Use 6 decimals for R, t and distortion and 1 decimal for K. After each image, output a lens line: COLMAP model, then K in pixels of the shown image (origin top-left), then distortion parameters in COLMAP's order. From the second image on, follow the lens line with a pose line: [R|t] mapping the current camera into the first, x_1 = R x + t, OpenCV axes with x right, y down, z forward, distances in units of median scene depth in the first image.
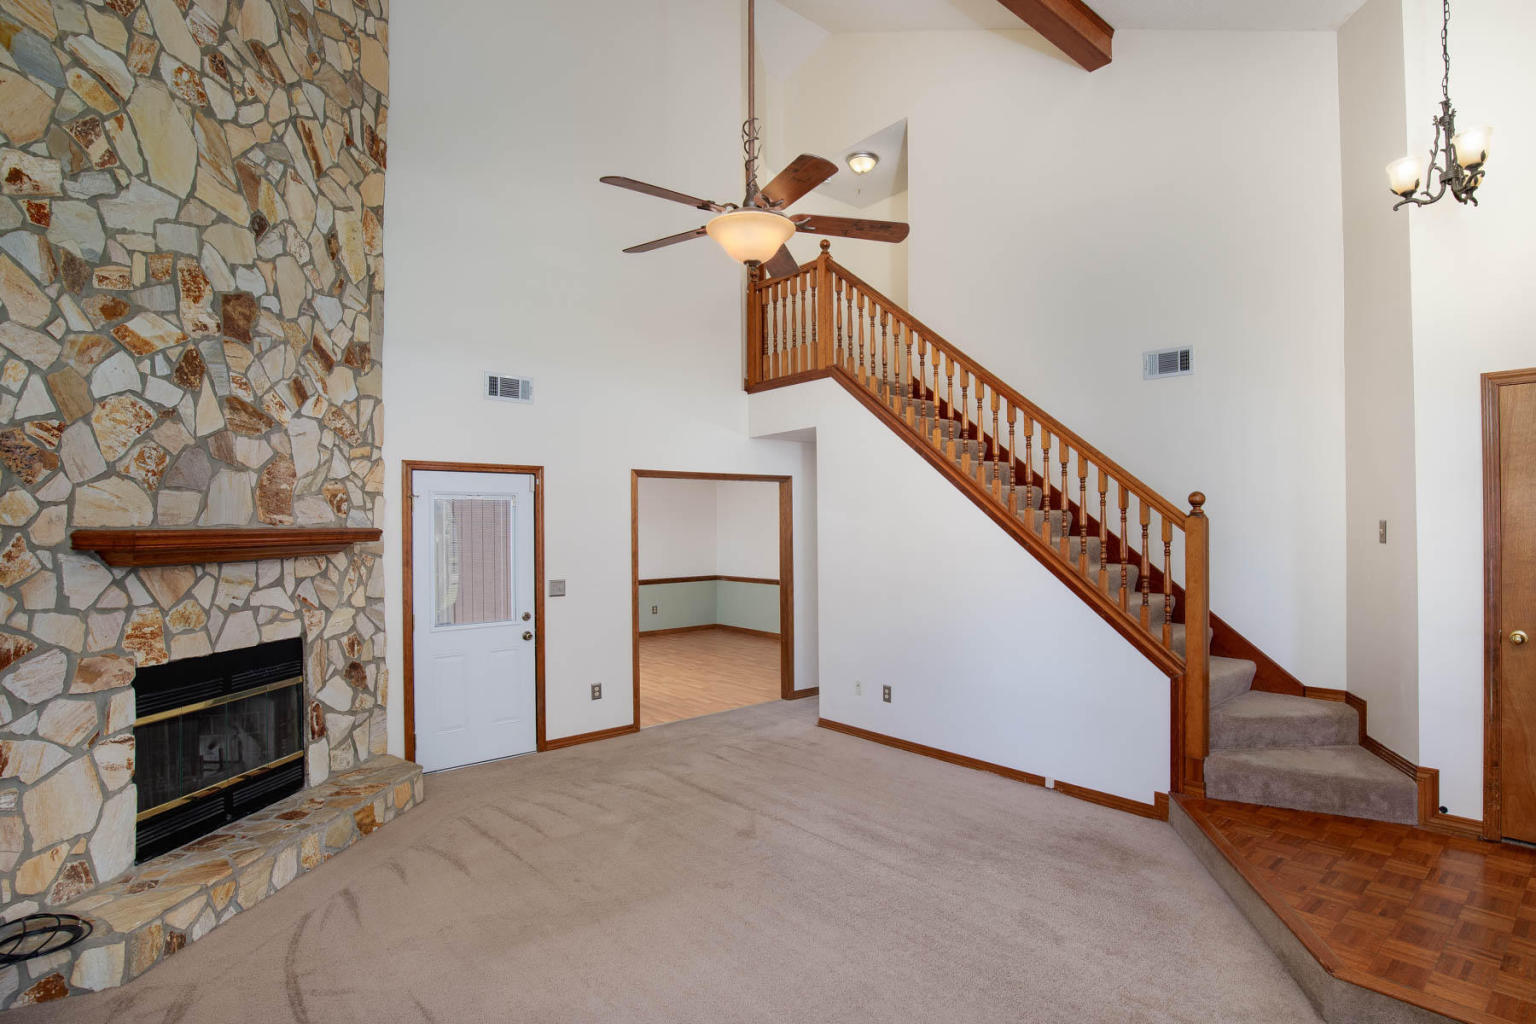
lens RADIAL K [[775.4, 0, 761.5], [0, 775.4, 518.0], [0, 0, 1]] dist [-0.031528, 0.004976]
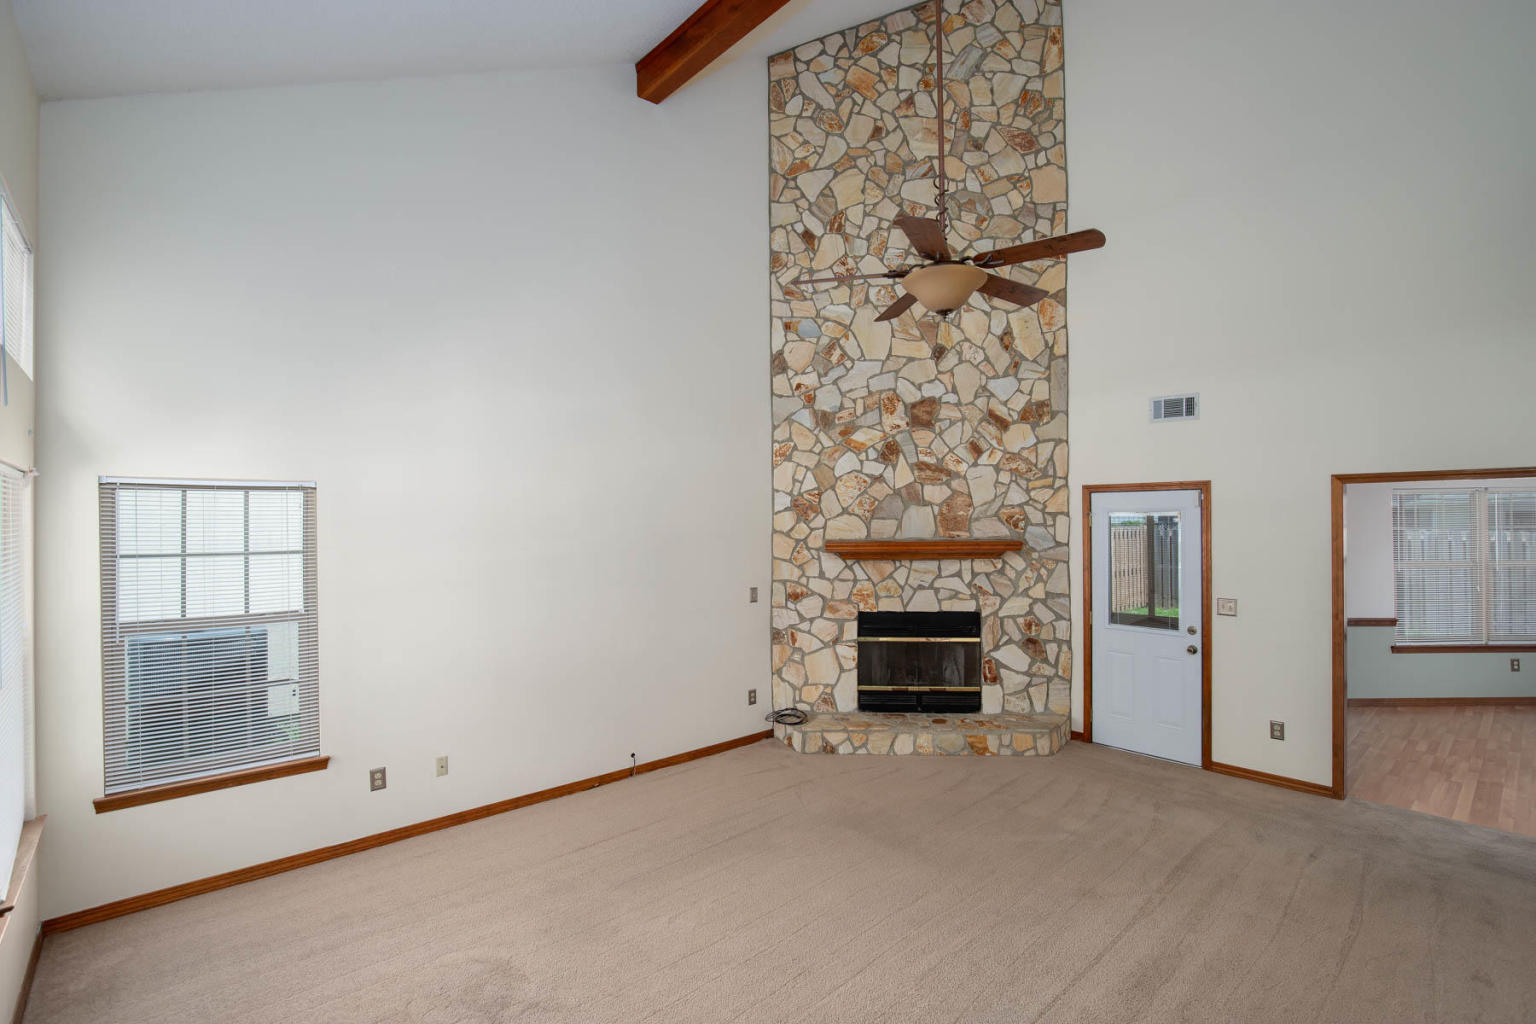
lens RADIAL K [[705.1, 0, 831.6], [0, 705.1, 504.6], [0, 0, 1]] dist [-0.037750, 0.007803]
pose [[0.076779, -0.006693, -0.997026, 0.800414], [0.015655, 0.999862, -0.005506, -0.055778], [0.996925, -0.015186, 0.076874, 0.643616]]
